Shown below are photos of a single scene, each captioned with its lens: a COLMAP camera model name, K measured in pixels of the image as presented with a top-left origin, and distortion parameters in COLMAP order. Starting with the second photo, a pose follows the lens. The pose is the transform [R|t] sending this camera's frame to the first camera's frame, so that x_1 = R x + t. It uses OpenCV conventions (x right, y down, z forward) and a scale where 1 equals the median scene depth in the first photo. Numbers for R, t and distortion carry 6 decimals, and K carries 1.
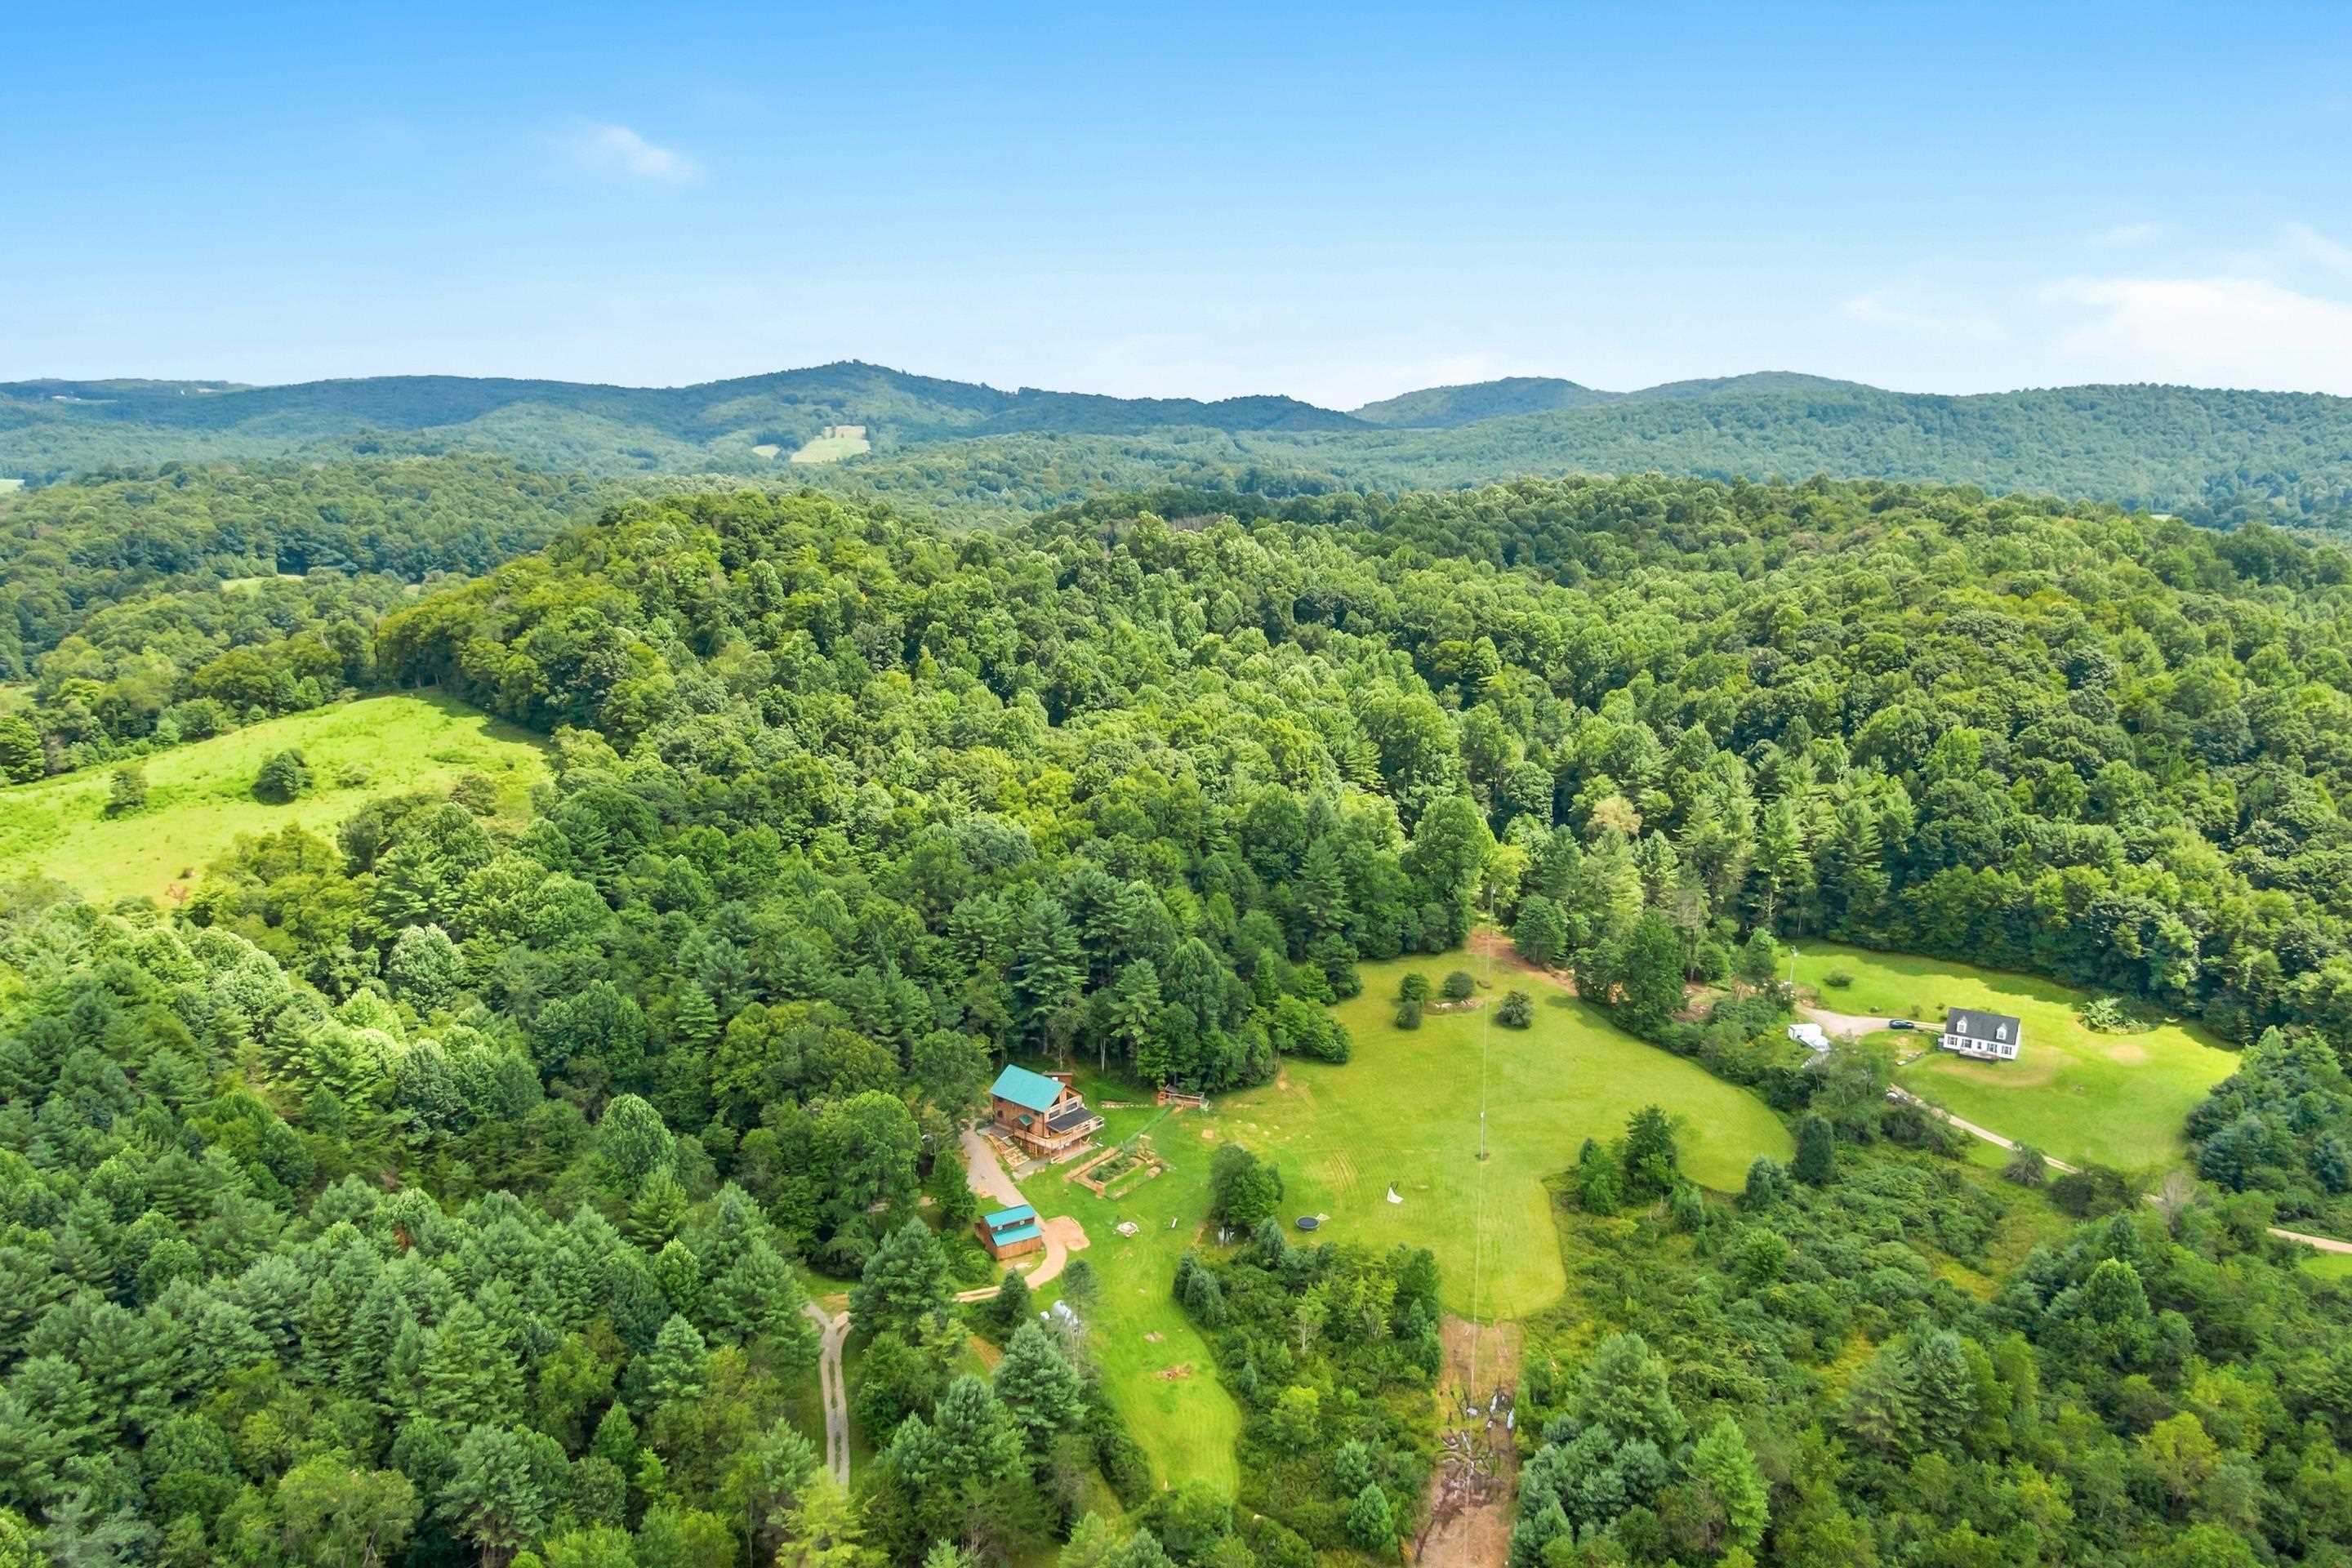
lens RADIAL K [[1687.4, 0, 1178.8], [0, 1687.4, 800.0], [0, 0, 1]] dist [0.044031, -0.065331]
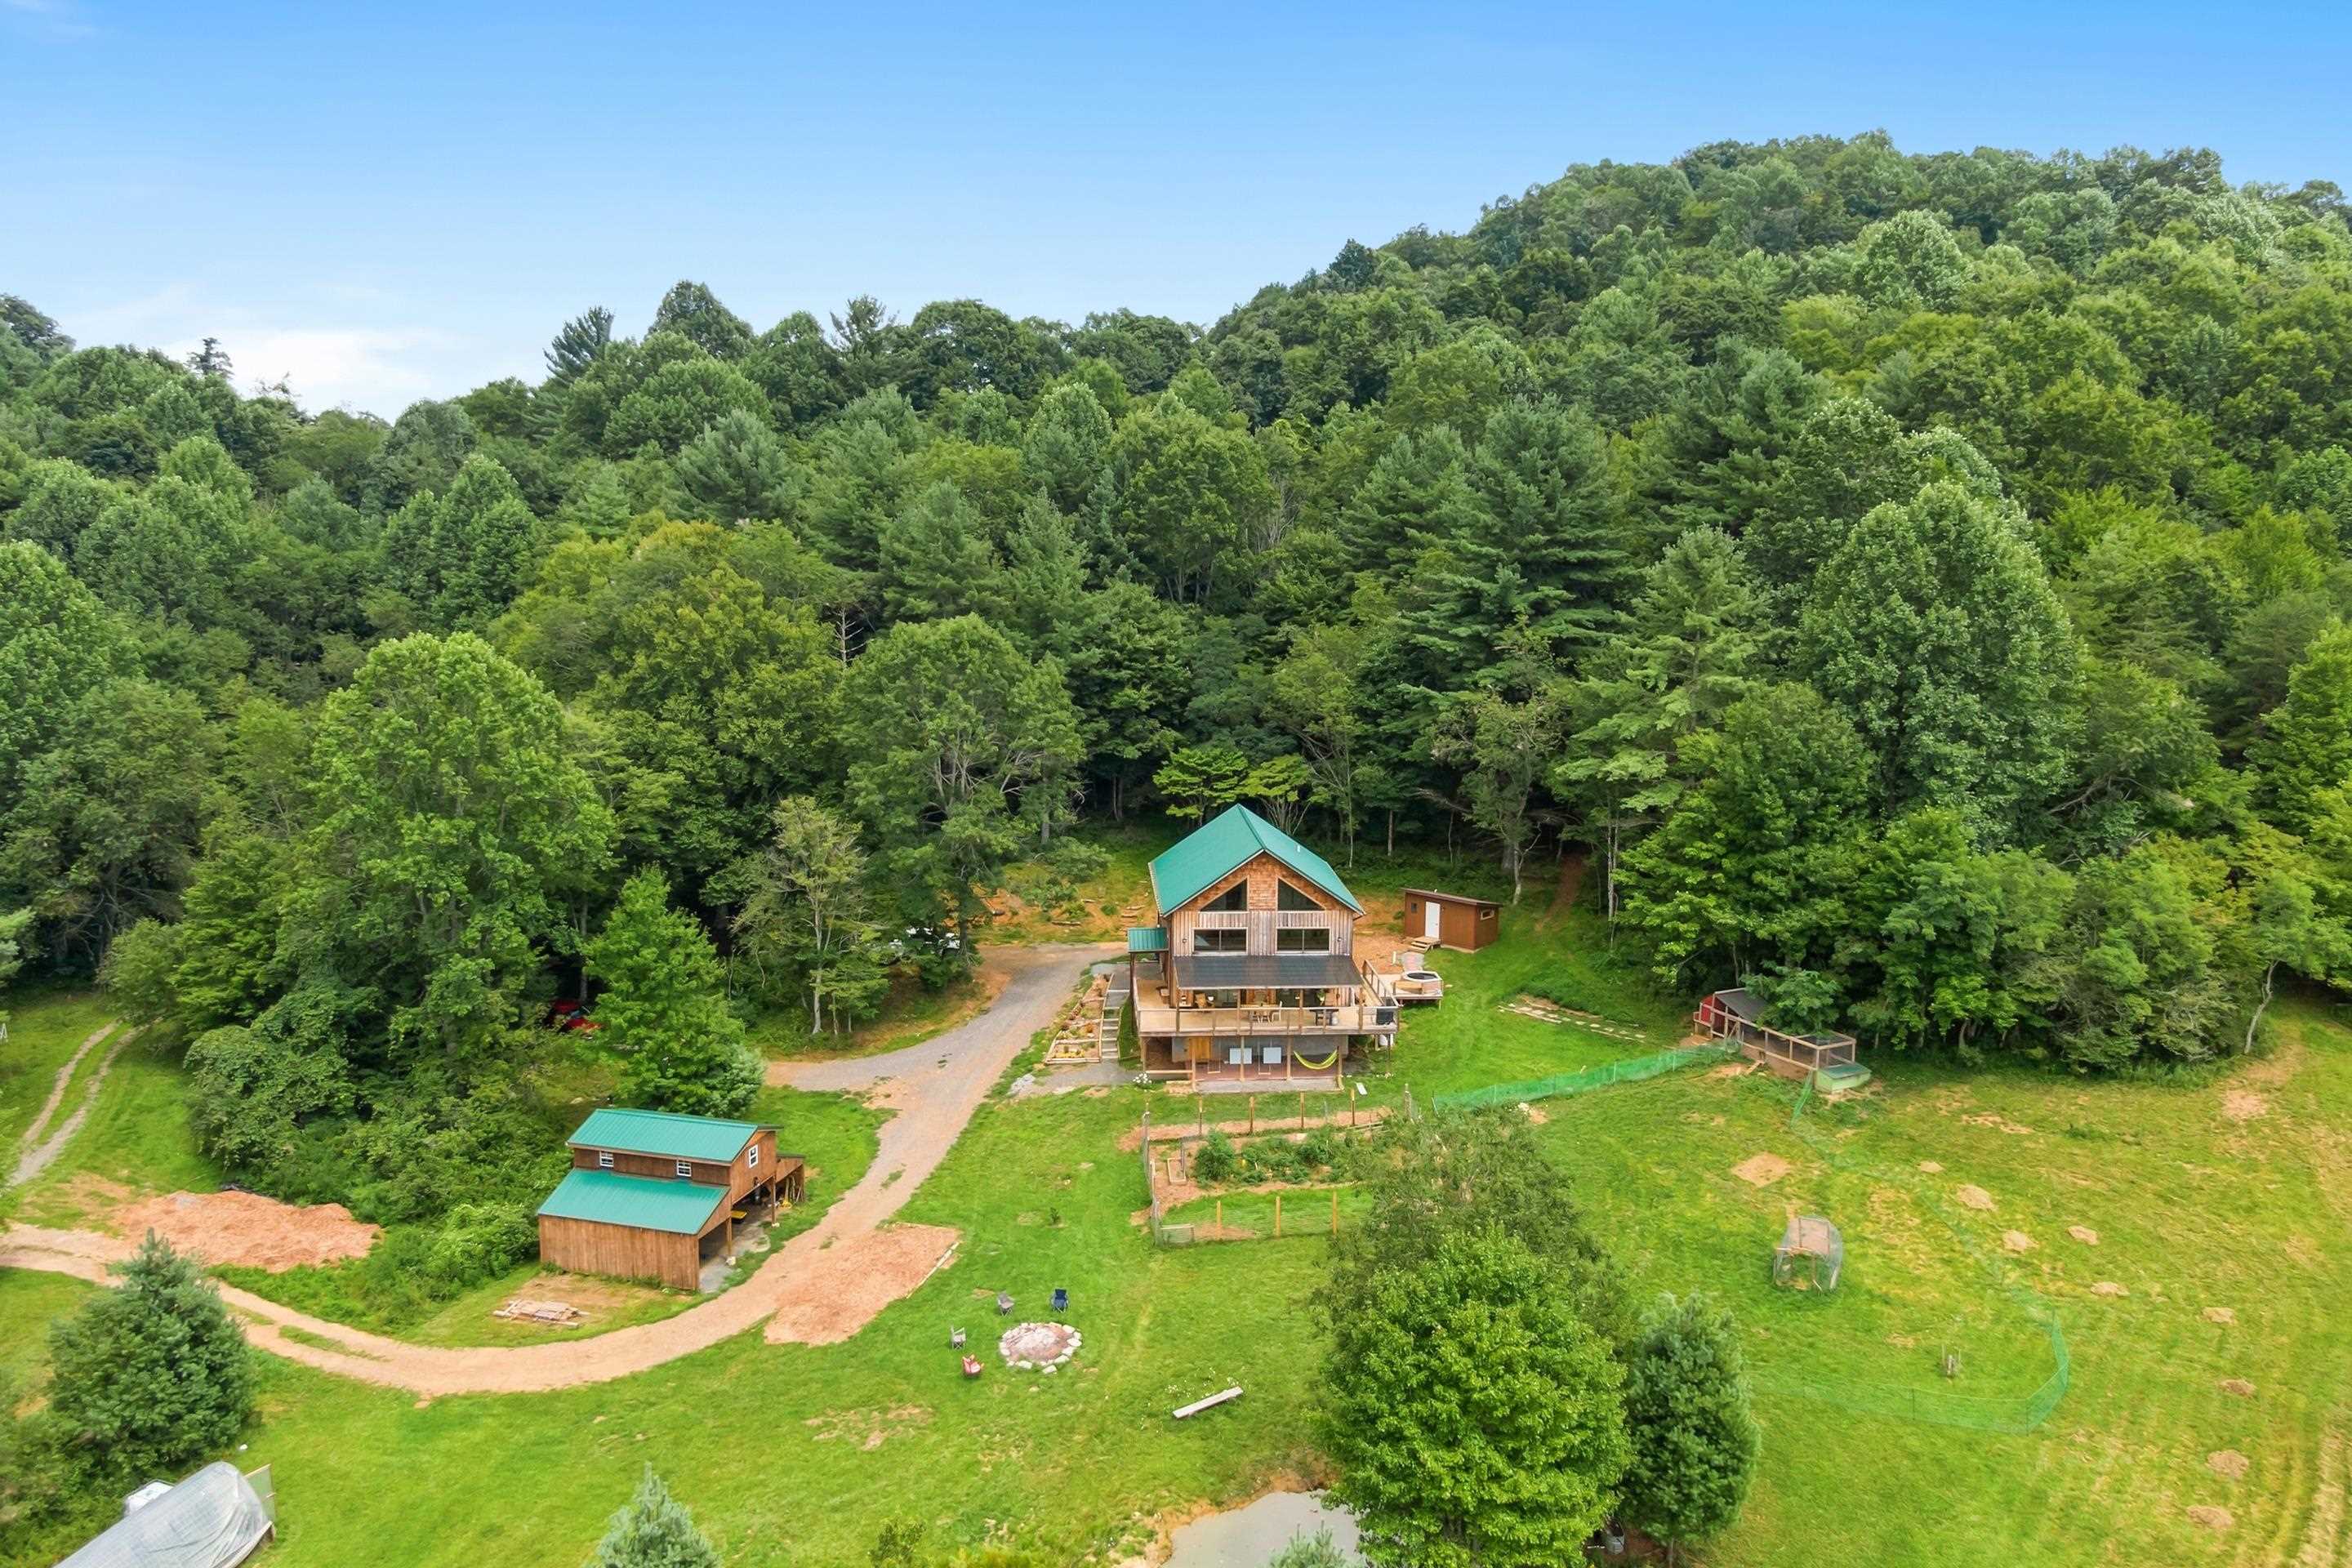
lens RADIAL K [[1687.4, 0, 1171.4], [0, 1687.4, 785.8], [0, 0, 1]] dist [0.044031, -0.065331]
pose [[0.682585, 0.103713, -0.723409, 0.126633], [-0.158399, 0.987344, -0.007908, 0.152353], [0.713433, 0.119985, 0.690374, 0.732832]]
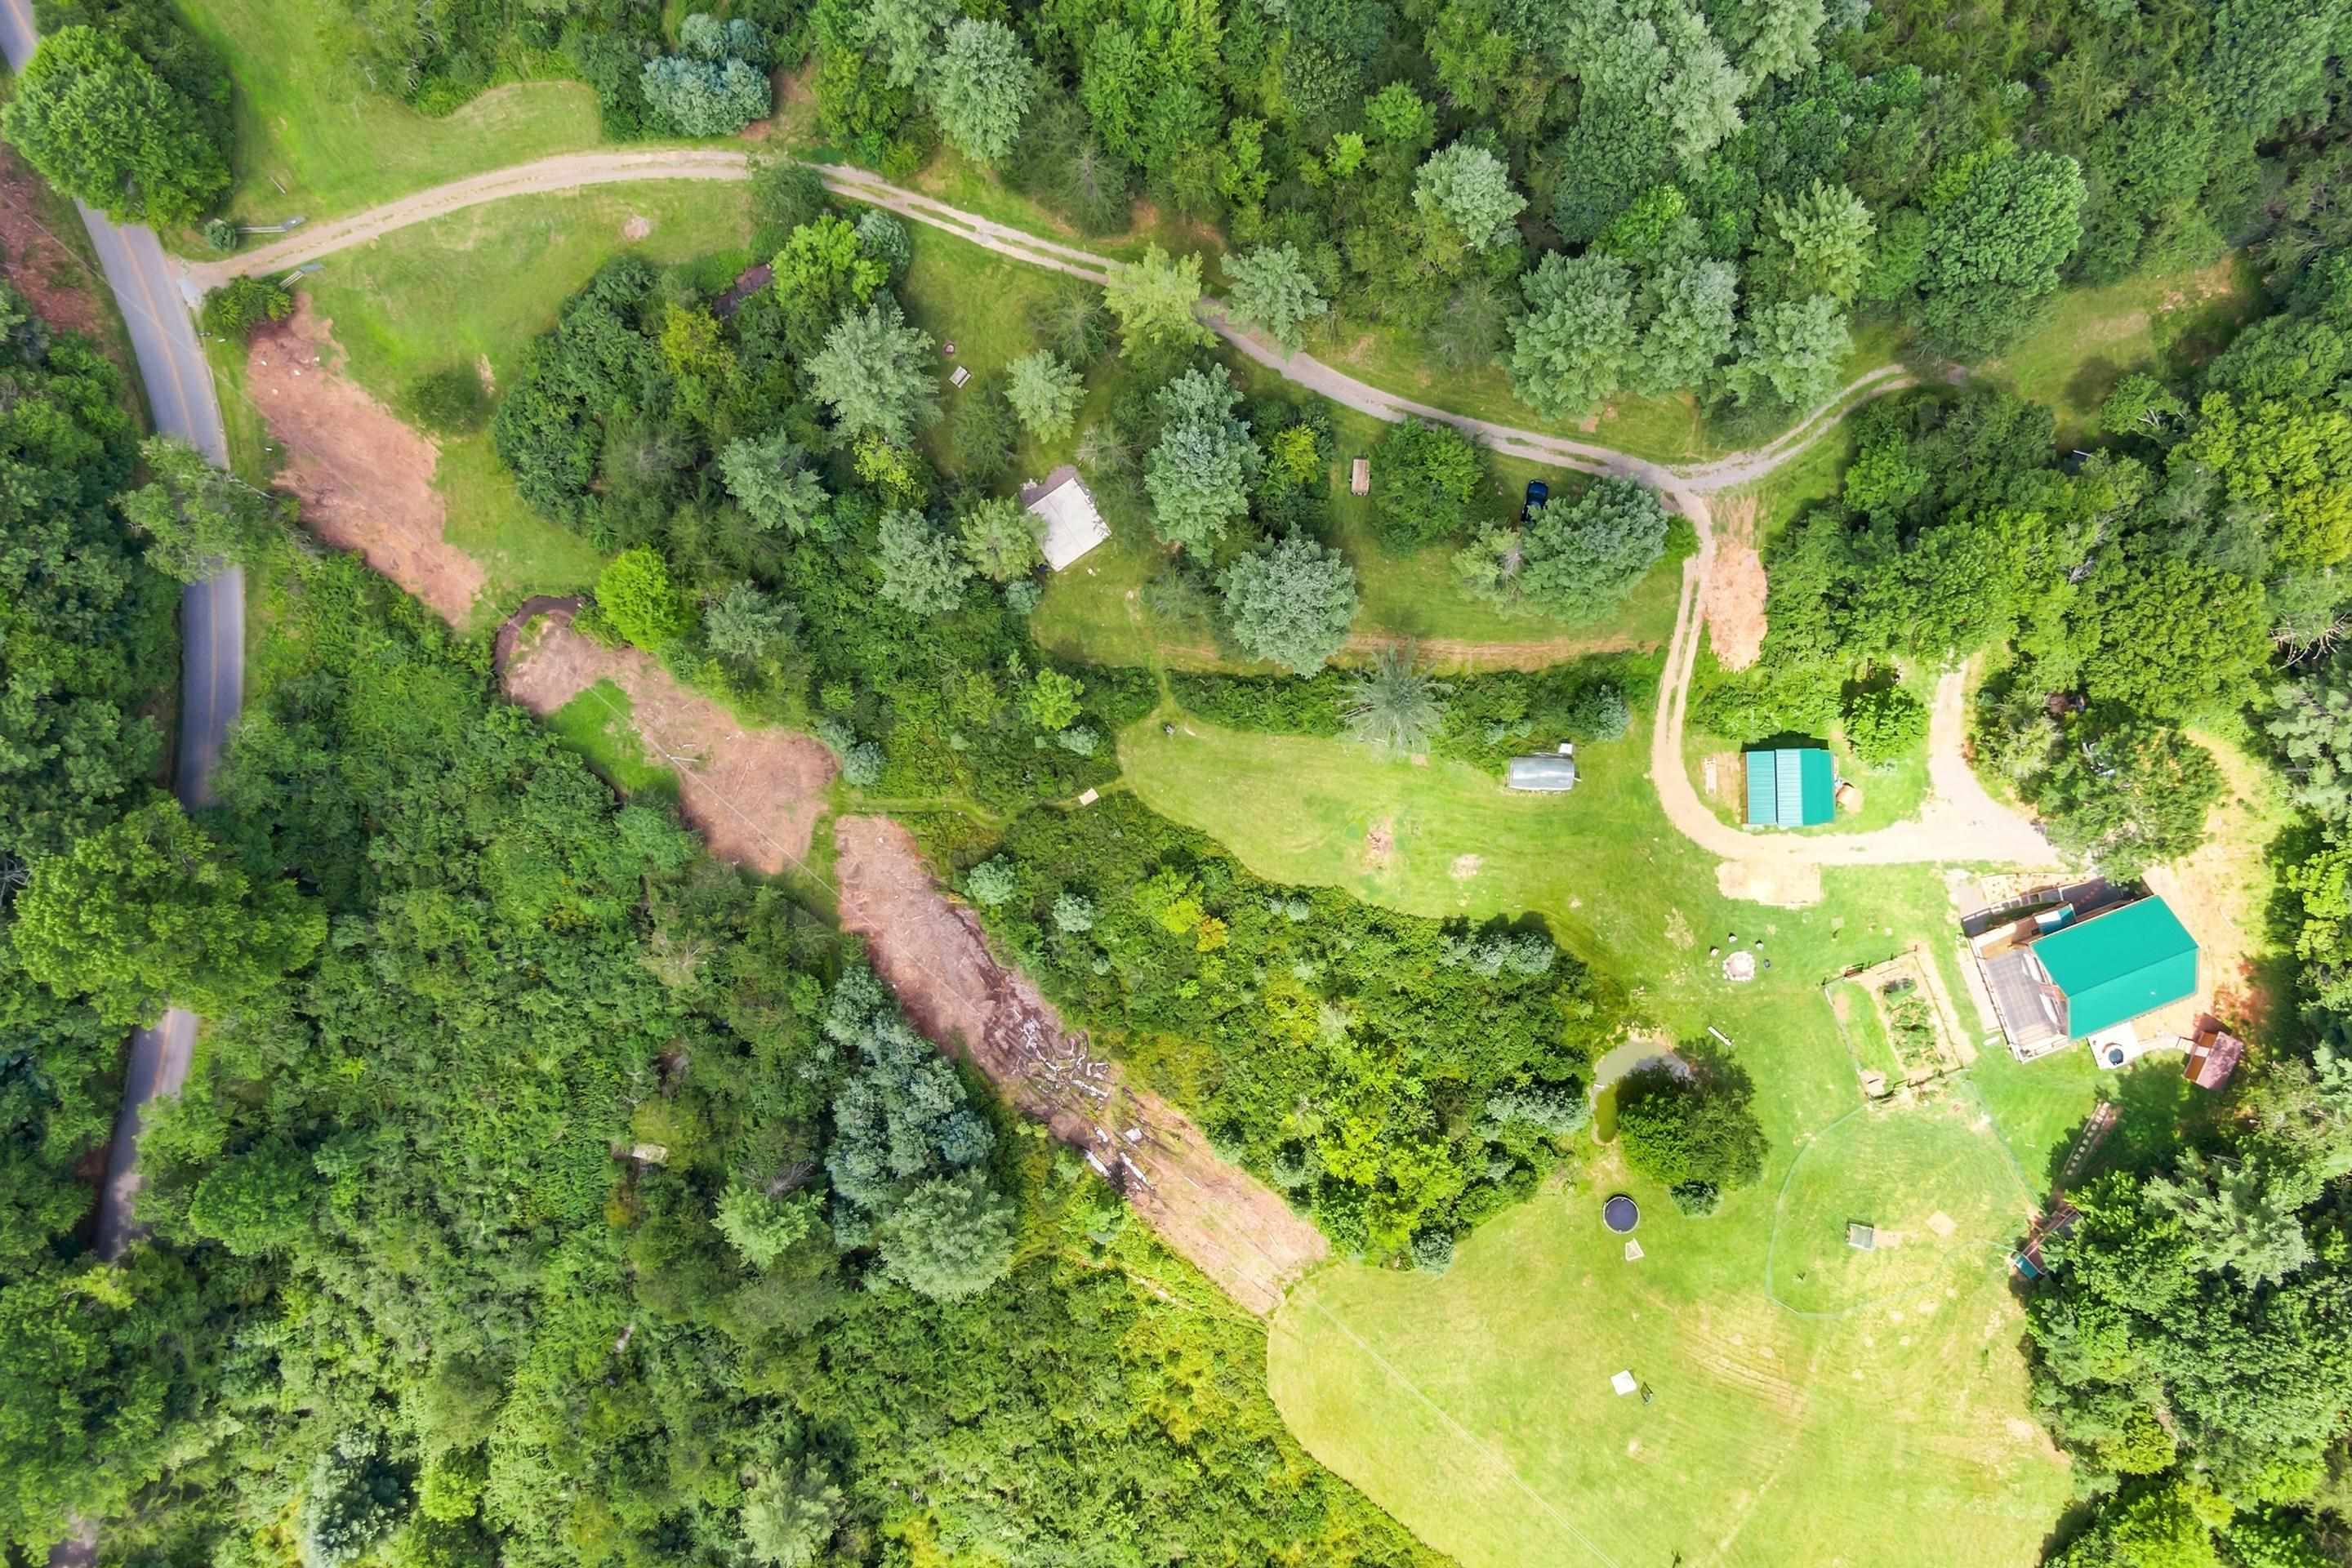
lens RADIAL K [[1687.4, 0, 1178.5], [0, 1687.4, 786.7], [0, 0, 1]] dist [0.044031, -0.065331]
pose [[-0.490529, 0.871127, -0.022766, 0.027018], [-0.197451, -0.085662, 0.976563, -0.297411], [0.848761, 0.483528, 0.214024, 0.557852]]
